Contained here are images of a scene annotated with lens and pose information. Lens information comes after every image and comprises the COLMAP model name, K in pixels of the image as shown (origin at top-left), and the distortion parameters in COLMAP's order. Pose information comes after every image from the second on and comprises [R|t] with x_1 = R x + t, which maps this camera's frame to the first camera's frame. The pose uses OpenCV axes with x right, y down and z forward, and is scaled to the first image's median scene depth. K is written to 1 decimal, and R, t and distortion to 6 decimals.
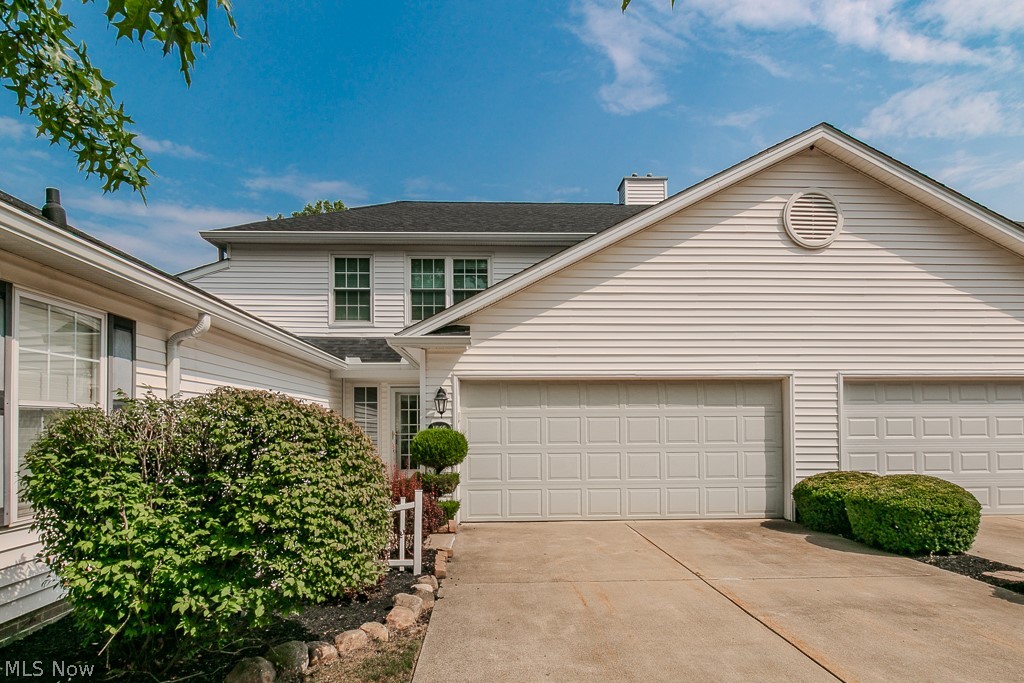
lens RADIAL K [[526.2, 0, 507.4], [0, 526.2, 391.4], [0, 0, 1]] dist [0.001024, 0.000183]
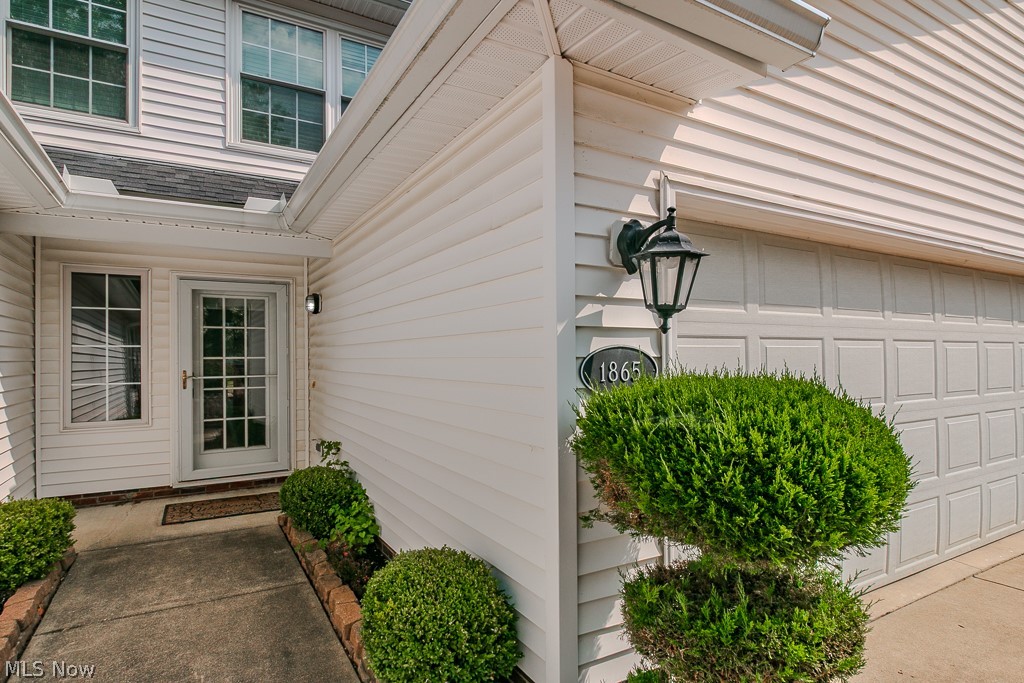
lens RADIAL K [[467.0, 0, 512.0], [0, 467.0, 341.5], [0, 0, 1]] dist [0.002307, 0.000920]
pose [[0.860573, 0.018099, 0.509005, -0.284210], [-0.032014, 0.999314, 0.018593, 0.049836], [-0.508319, -0.032296, 0.860563, 0.784331]]
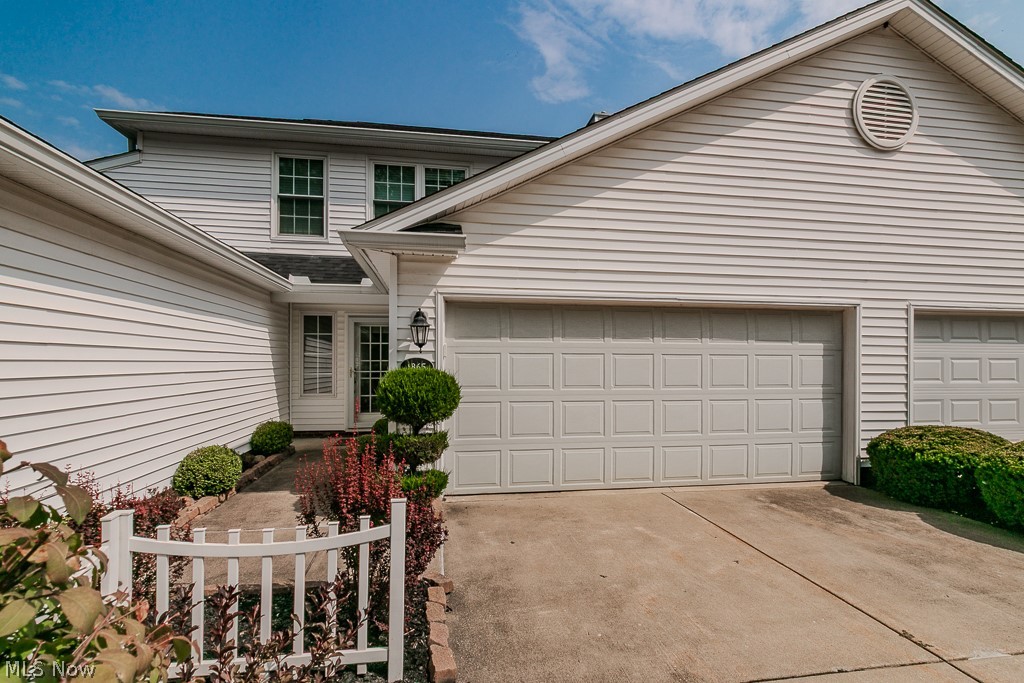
lens RADIAL K [[481.2, 0, 516.9], [0, 481.2, 345.8], [0, 0, 1]] dist [-0.000586, -0.000393]
pose [[0.993274, 0.013848, 0.114959, -0.066139], [-0.017452, 0.999385, 0.030405, 0.018220], [-0.114467, -0.032207, 0.992905, 0.321900]]
